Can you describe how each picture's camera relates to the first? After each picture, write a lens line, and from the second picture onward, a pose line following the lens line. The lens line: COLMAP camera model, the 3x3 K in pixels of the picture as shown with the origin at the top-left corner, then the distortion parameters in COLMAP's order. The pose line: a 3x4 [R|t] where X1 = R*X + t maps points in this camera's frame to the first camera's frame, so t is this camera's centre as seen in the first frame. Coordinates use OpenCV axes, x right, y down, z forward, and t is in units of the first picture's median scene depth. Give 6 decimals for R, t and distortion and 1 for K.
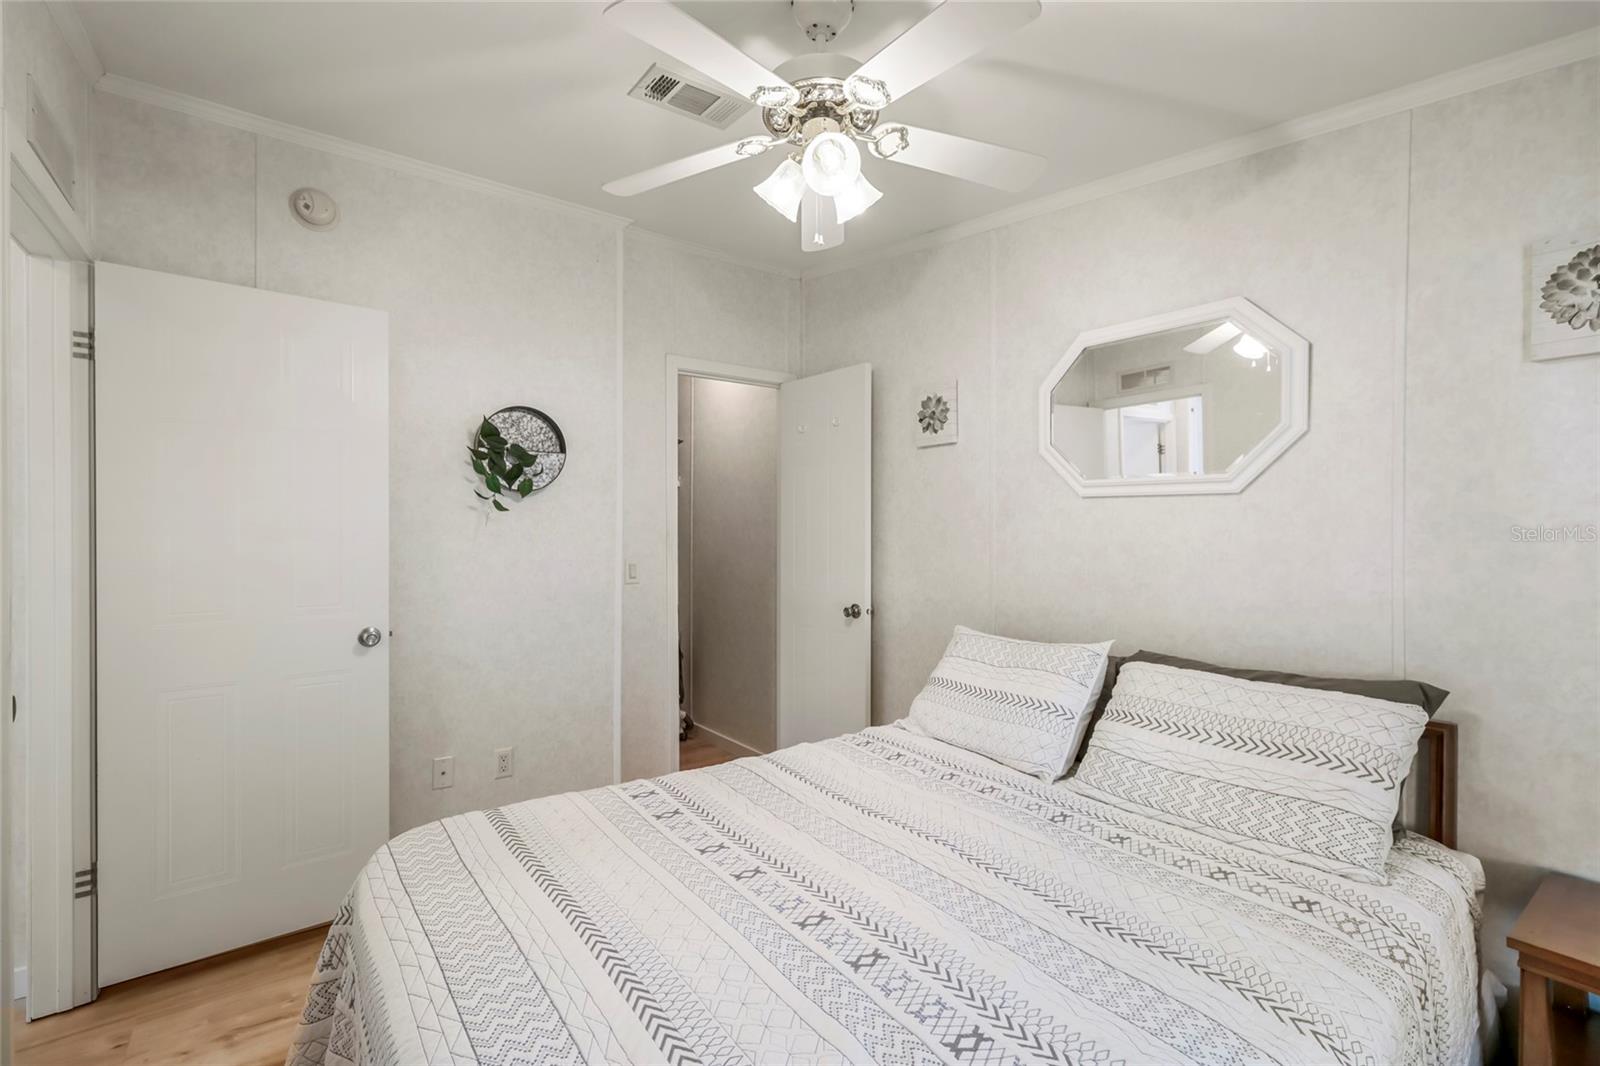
lens RADIAL K [[720.4, 0, 798.4], [0, 720.4, 532.4], [0, 0, 1]] dist [0.000622, 0.000283]
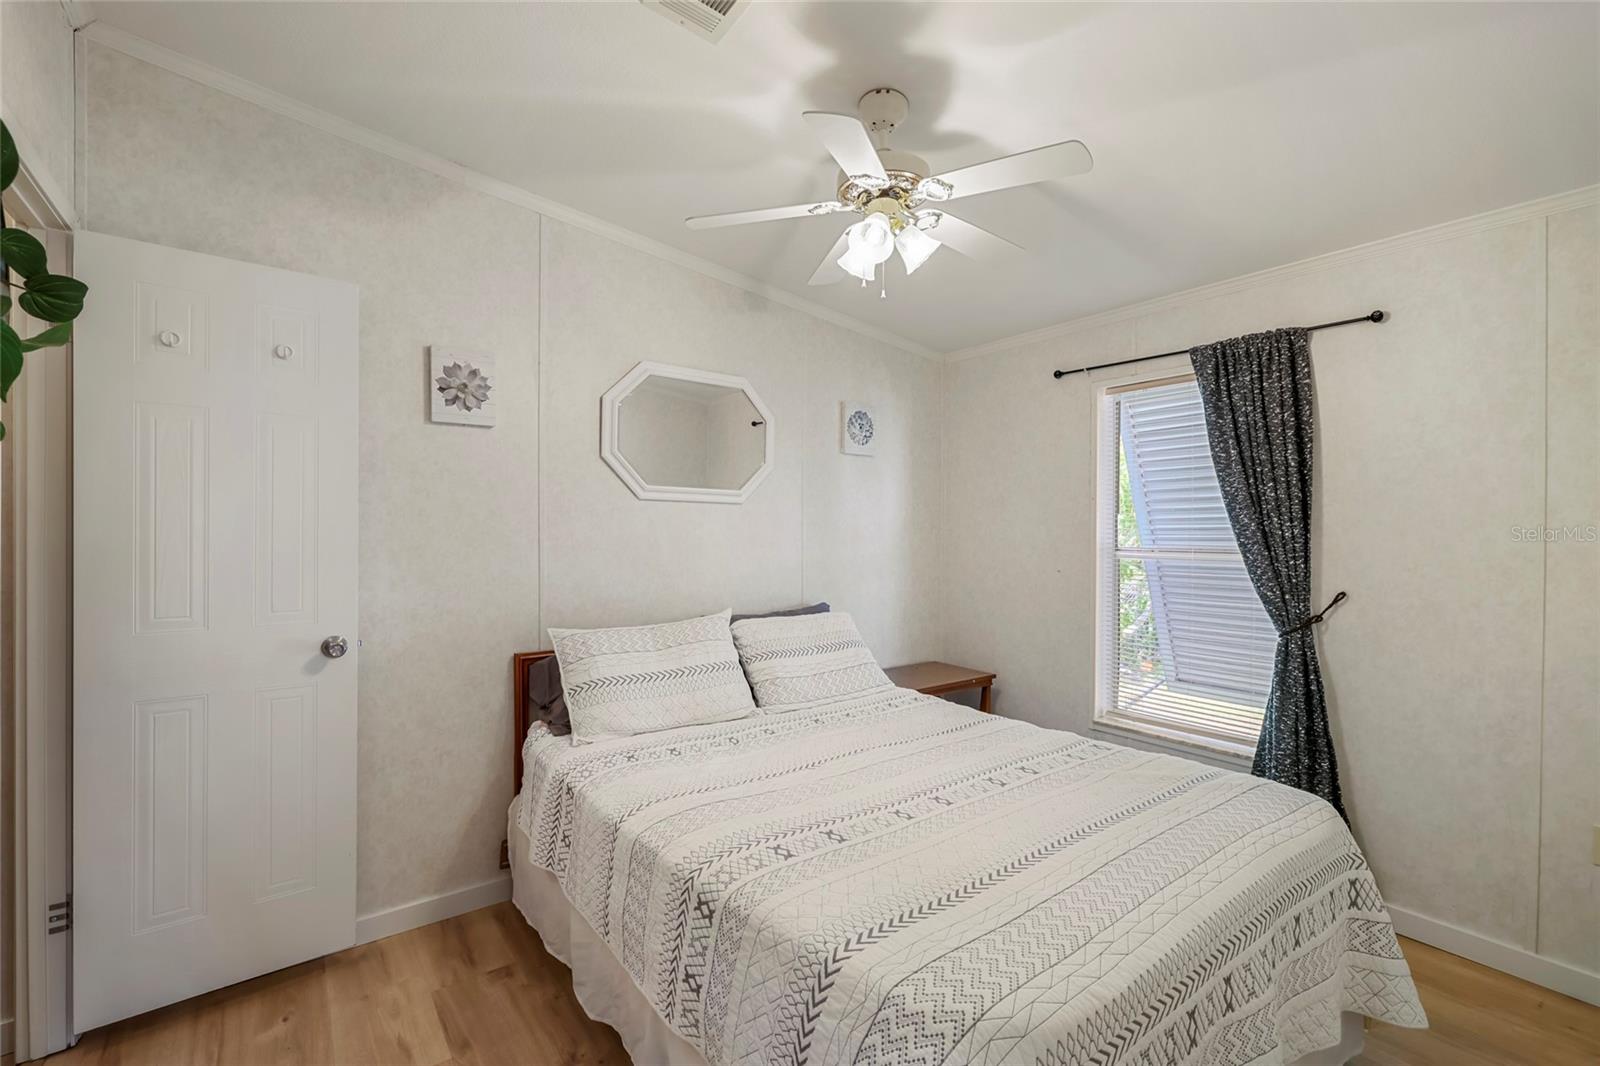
lens RADIAL K [[720.4, 0, 792.8], [0, 720.4, 534.3], [0, 0, 1]] dist [0.000622, 0.000283]
pose [[-0.033317, -0.001615, 0.999444, -0.711063], [0.006106, 0.999980, 0.001820, 0.006618], [-0.999426, 0.006163, -0.033306, 0.709813]]
